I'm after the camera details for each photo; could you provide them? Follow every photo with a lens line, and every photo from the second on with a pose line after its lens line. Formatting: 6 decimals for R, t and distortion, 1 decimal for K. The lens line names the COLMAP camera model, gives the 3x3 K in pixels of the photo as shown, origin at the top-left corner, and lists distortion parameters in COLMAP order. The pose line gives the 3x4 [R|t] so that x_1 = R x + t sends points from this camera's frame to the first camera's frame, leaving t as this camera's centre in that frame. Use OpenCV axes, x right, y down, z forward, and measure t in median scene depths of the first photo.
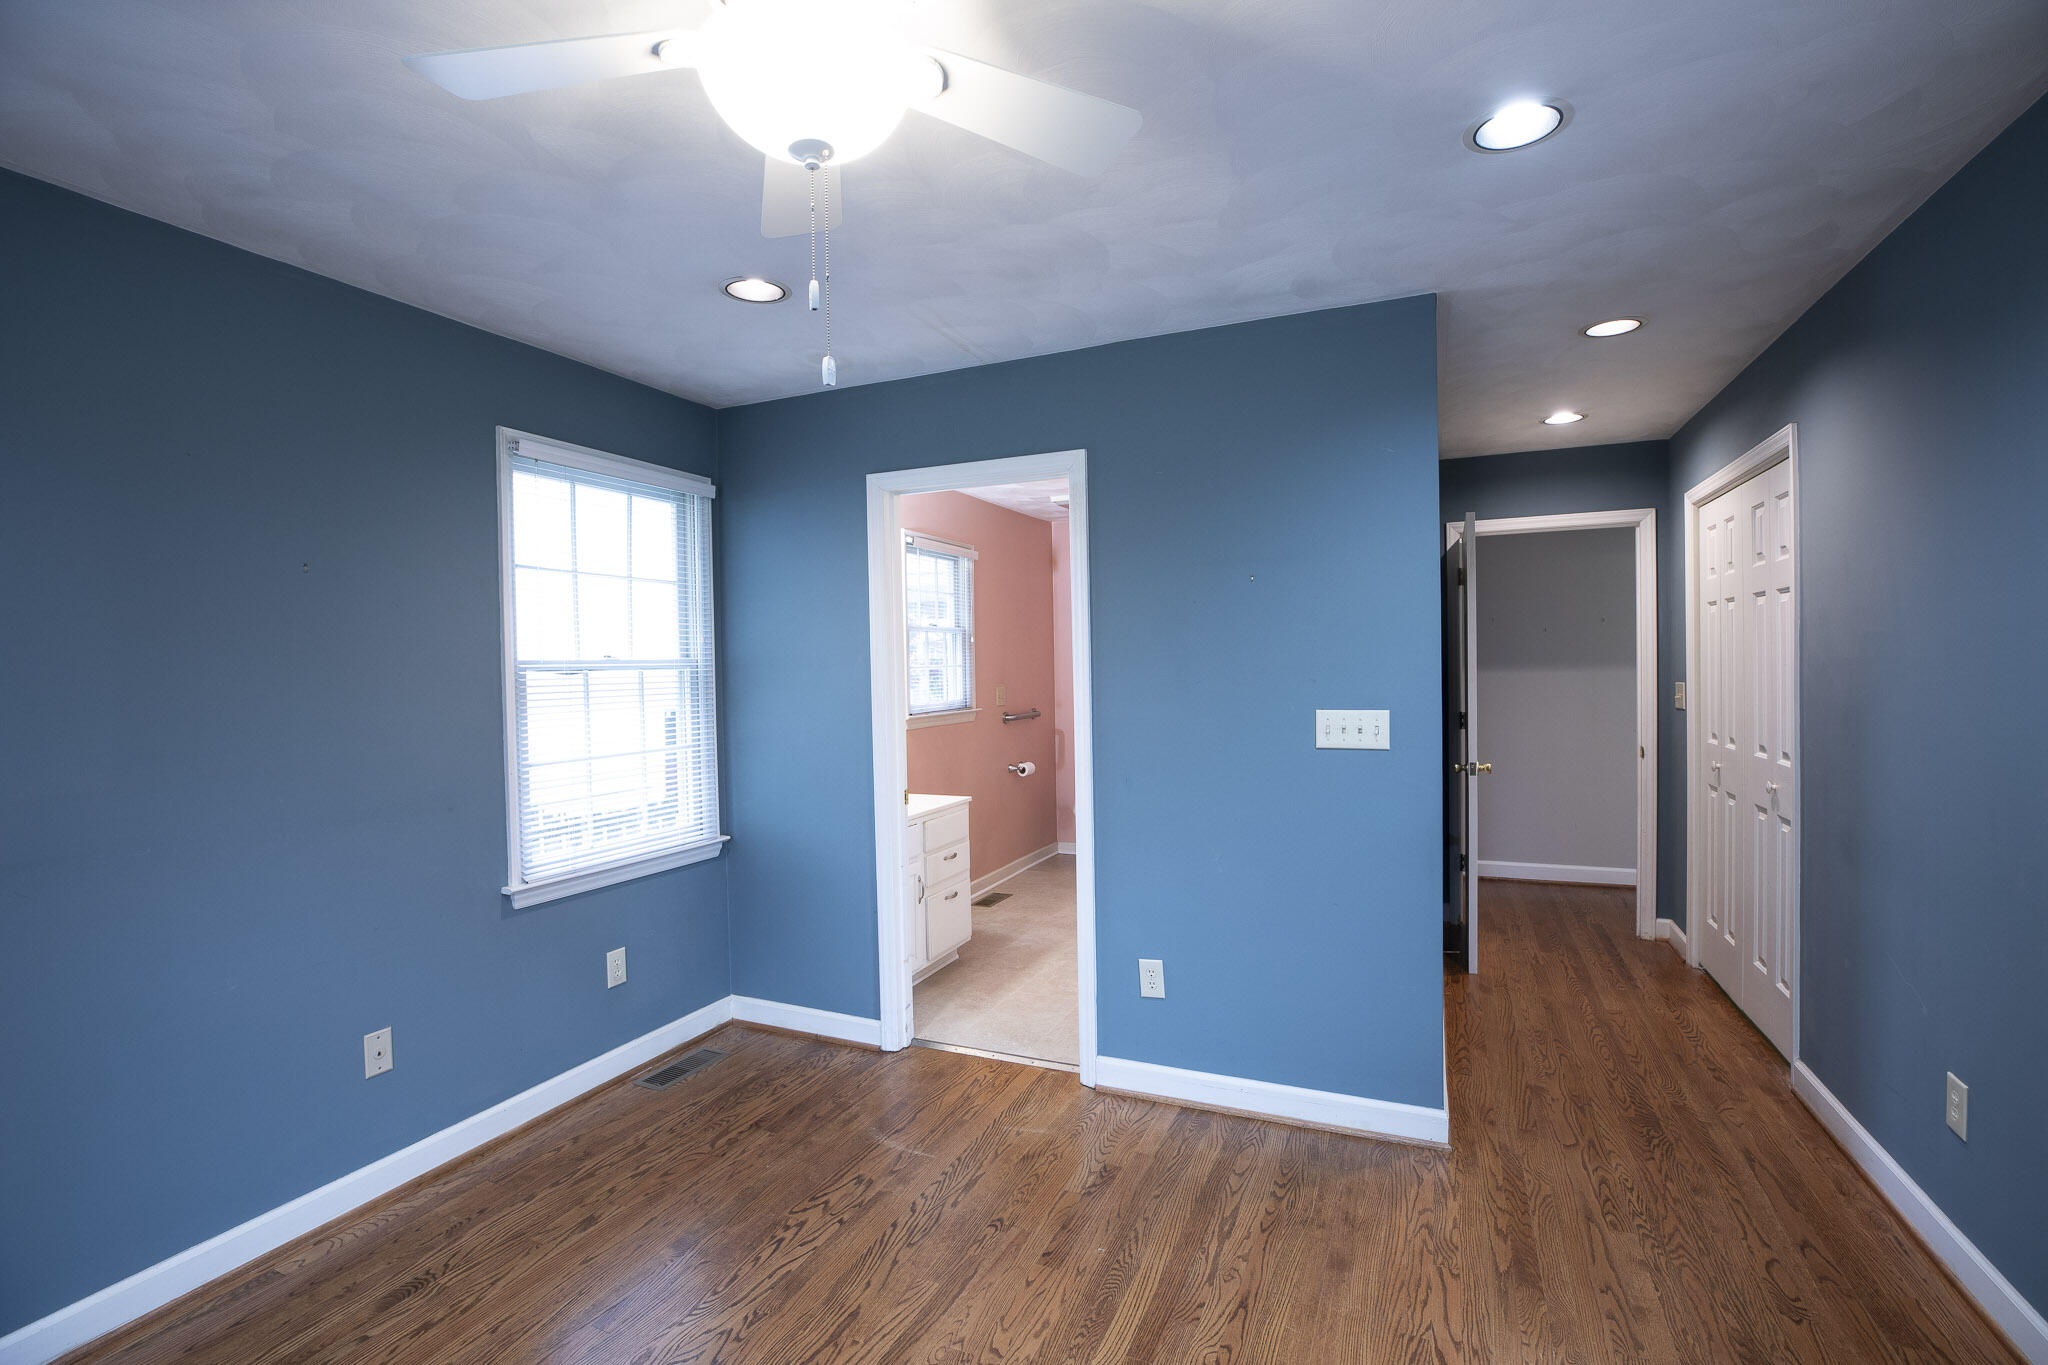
lens RADIAL K [[937.5, 0, 1028.8], [0, 937.5, 681.3], [0, 0, 1]] dist [-0.043510, 0.013325]
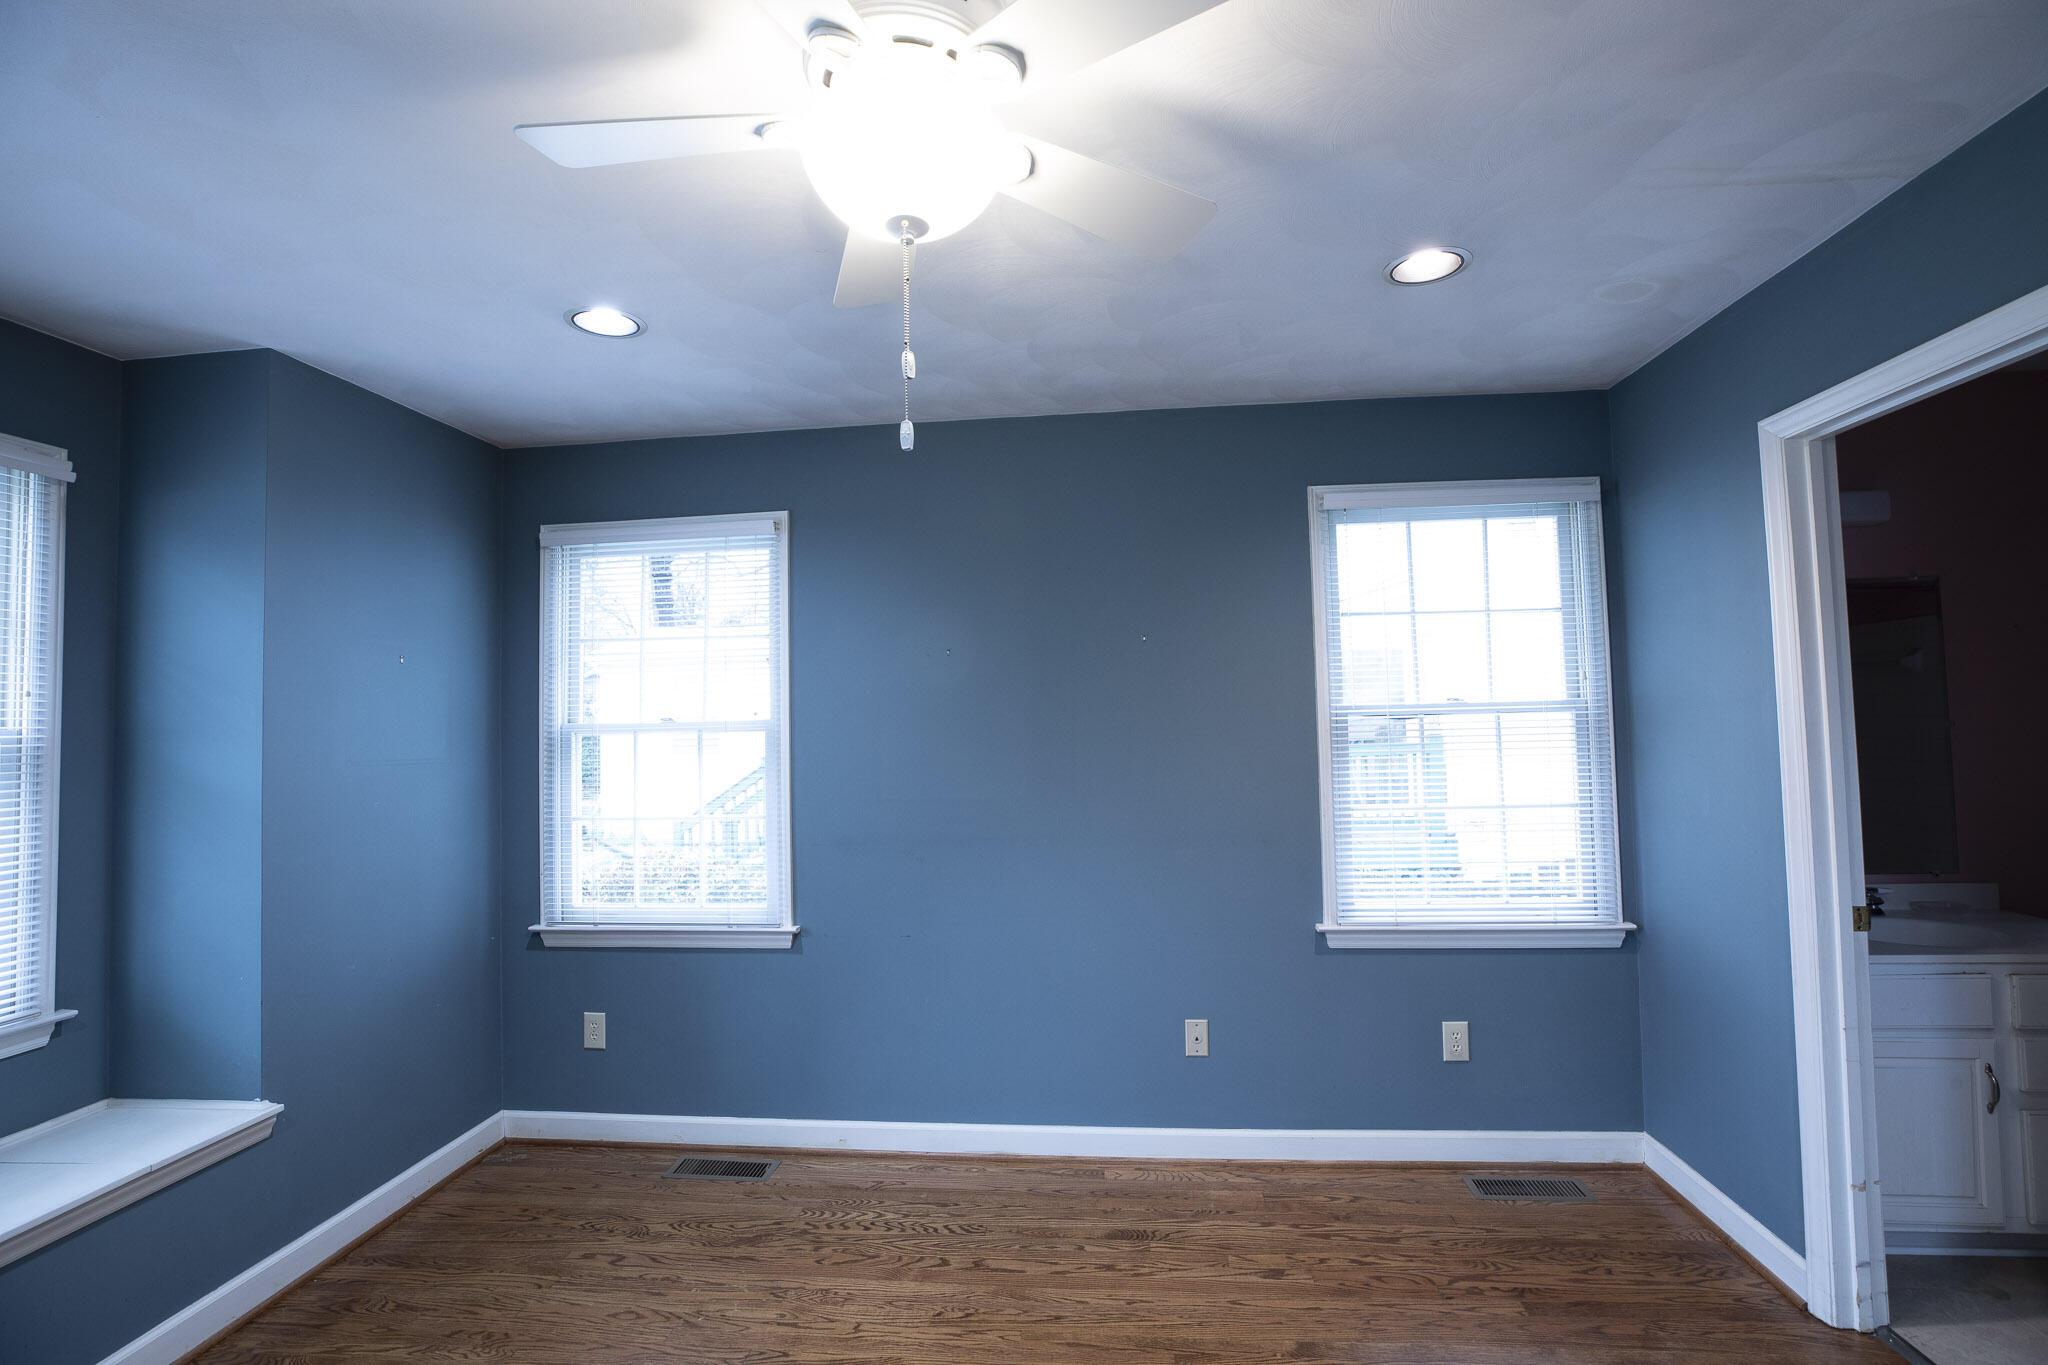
lens RADIAL K [[937.5, 0, 1028.8], [0, 937.5, 681.3], [0, 0, 1]] dist [-0.043510, 0.013325]
pose [[0.309201, -0.032905, -0.950427, 0.314893], [-0.000212, 0.999399, -0.034669, -0.013341], [0.950997, 0.010921, 0.309009, 0.333958]]
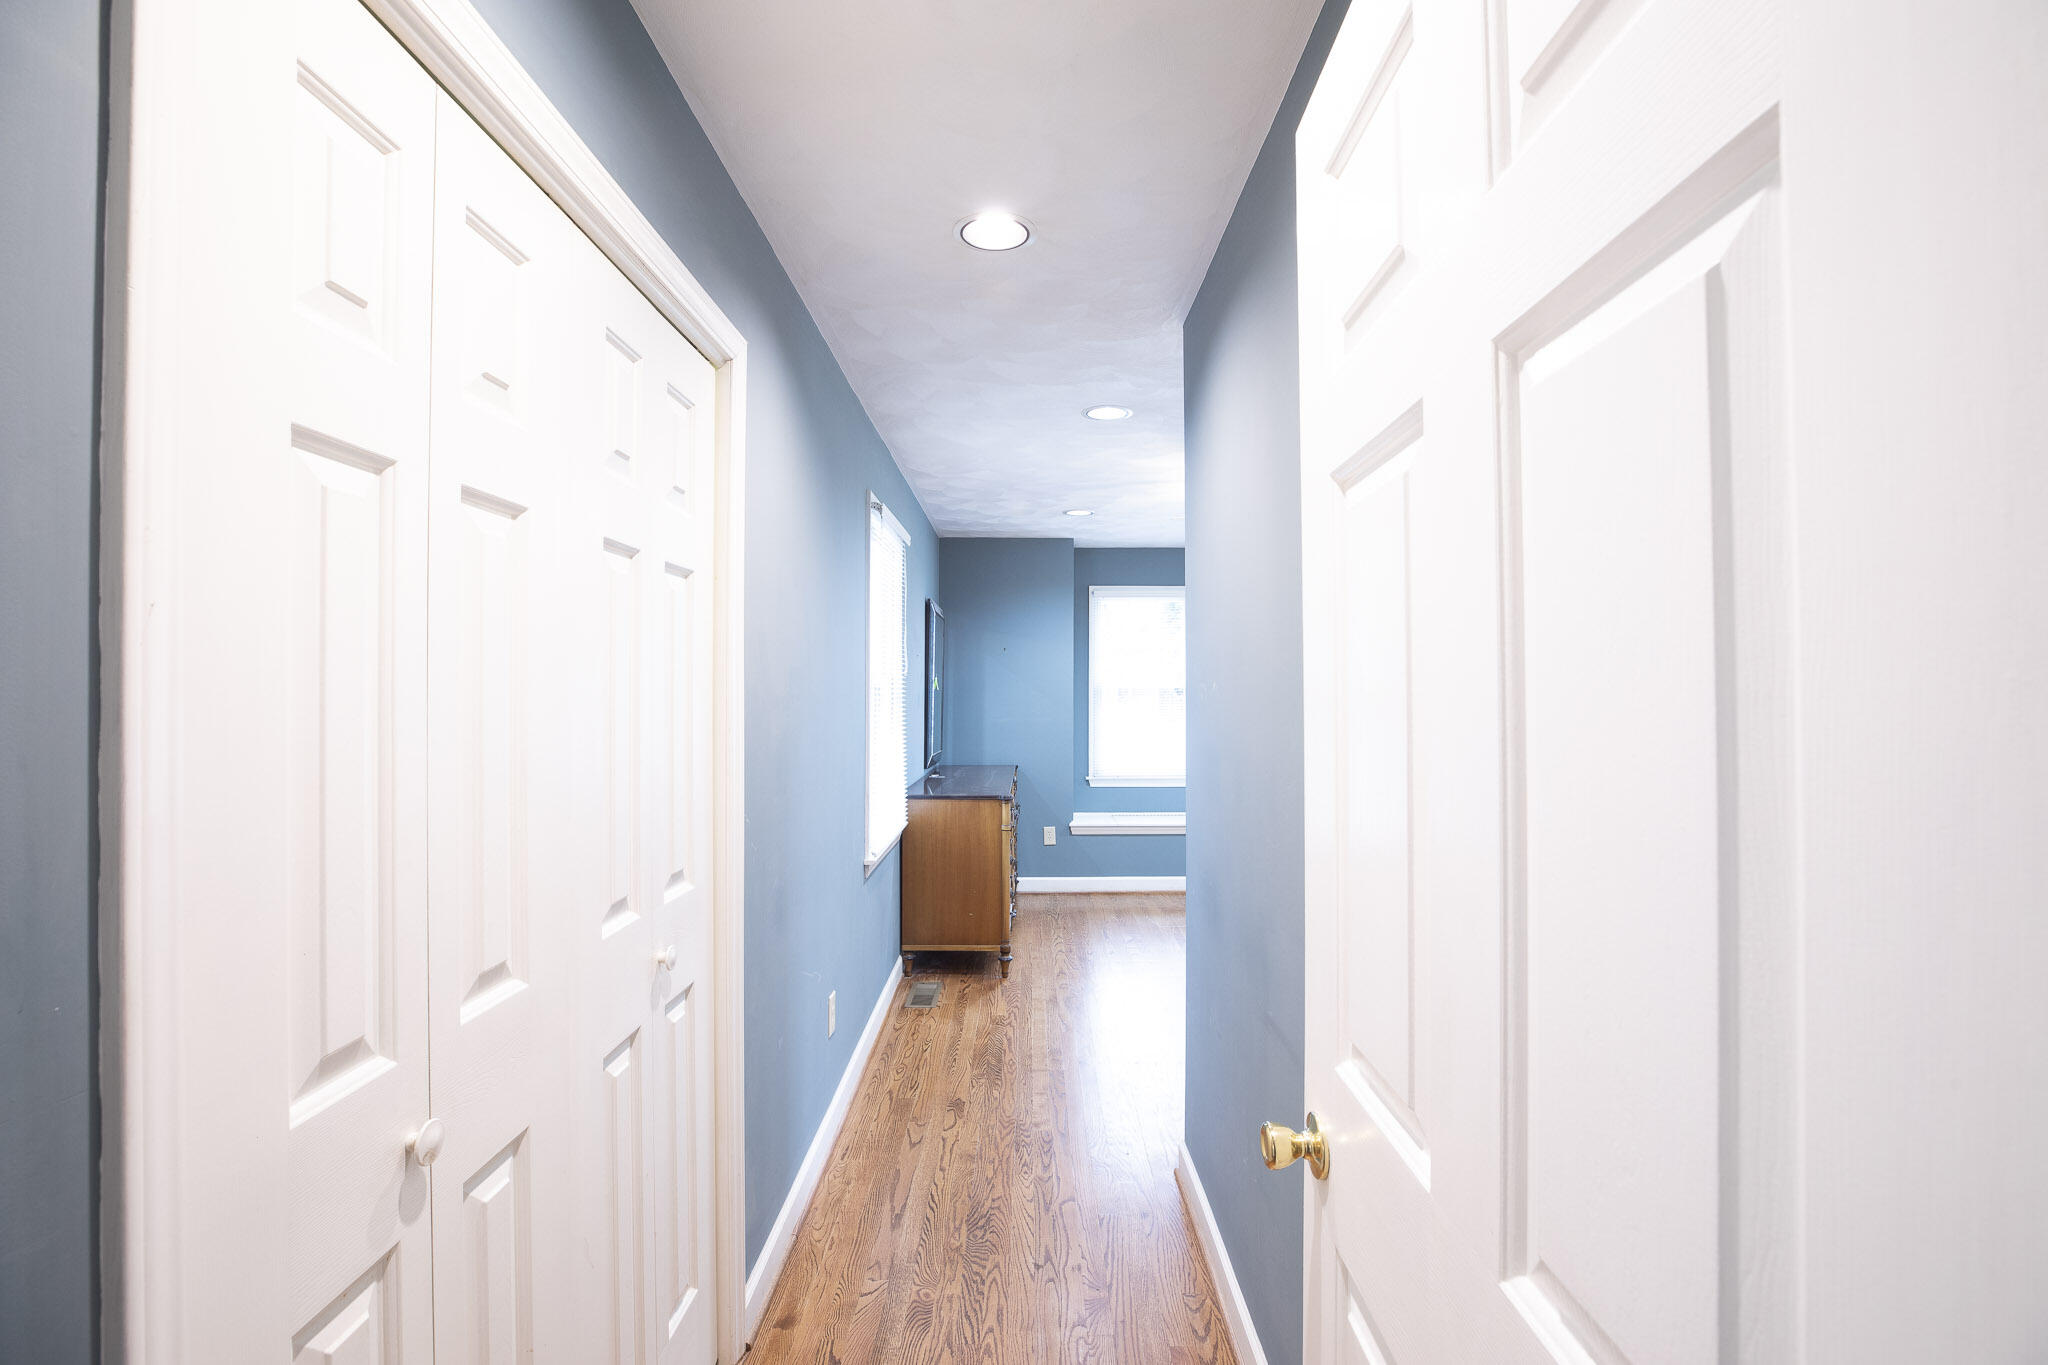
lens RADIAL K [[937.5, 0, 1028.8], [0, 937.5, 681.3], [0, 0, 1]] dist [-0.043510, 0.013325]
pose [[-0.915462, 0.015174, -0.402119, 0.873043], [0.010277, 0.999844, 0.014333, -0.039490], [0.402274, 0.008989, -0.915475, 1.611999]]
